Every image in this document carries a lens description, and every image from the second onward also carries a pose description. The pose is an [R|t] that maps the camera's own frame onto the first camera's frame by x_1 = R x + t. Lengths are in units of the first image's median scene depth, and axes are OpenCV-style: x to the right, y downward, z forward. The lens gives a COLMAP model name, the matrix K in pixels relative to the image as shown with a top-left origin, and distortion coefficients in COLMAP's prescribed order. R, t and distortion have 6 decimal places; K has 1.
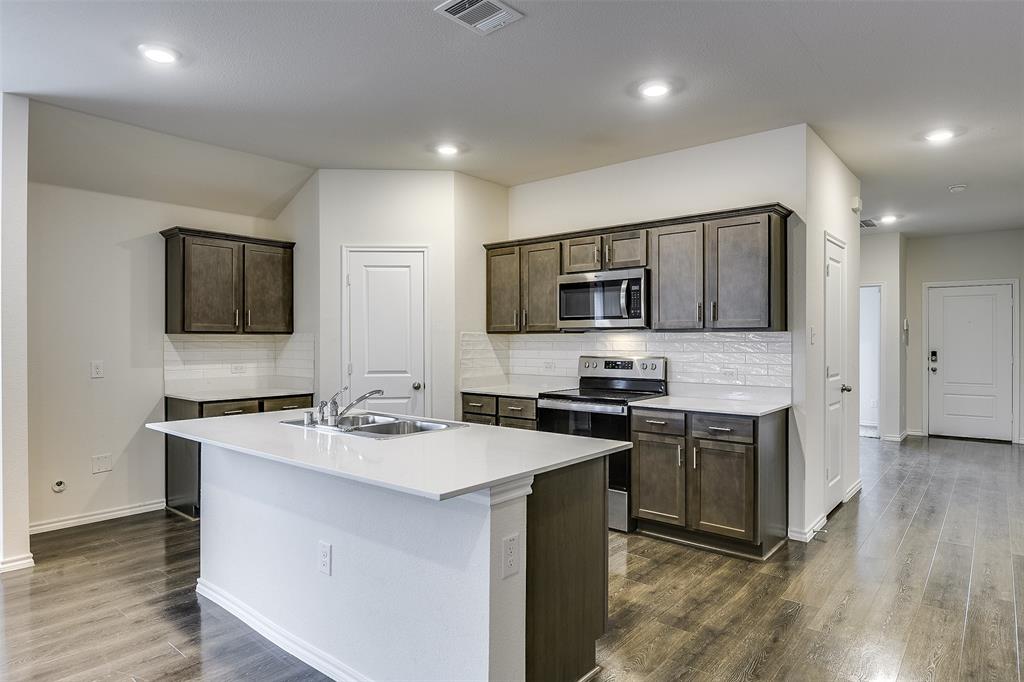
lens RADIAL K [[579.0, 0, 519.5], [0, 579.0, 336.5], [0, 0, 1]] dist [-0.019984, -0.000967]
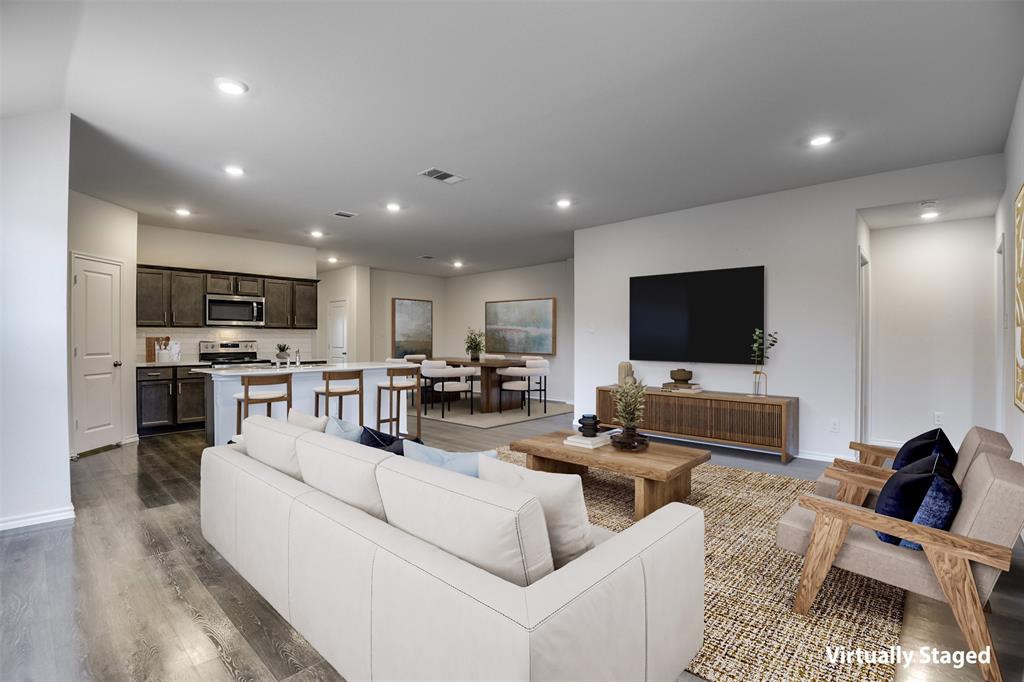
lens RADIAL K [[466.1, 0, 492.4], [0, 466.1, 338.4], [0, 0, 1]] dist [-0.024318, -0.002284]
pose [[0.090922, 0.002976, 0.995854, -1.198839], [-0.002319, 0.999993, -0.002777, 0.027745], [-0.995855, -0.002057, 0.090928, 0.026625]]
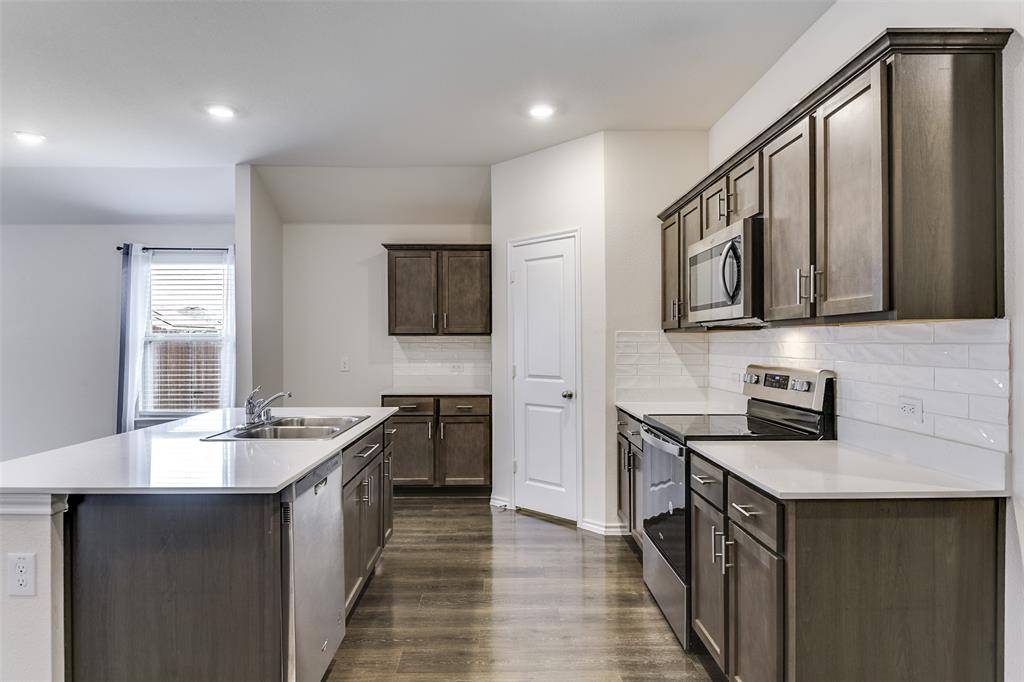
lens RADIAL K [[620.7, 0, 508.7], [0, 620.7, 342.0], [0, 0, 1]] dist [0.007545, -0.001216]
pose [[0.636734, -0.000364, -0.771084, 0.489401], [0.005438, 0.999977, 0.004019, 0.003704], [0.771064, -0.006753, 0.636721, 0.356505]]
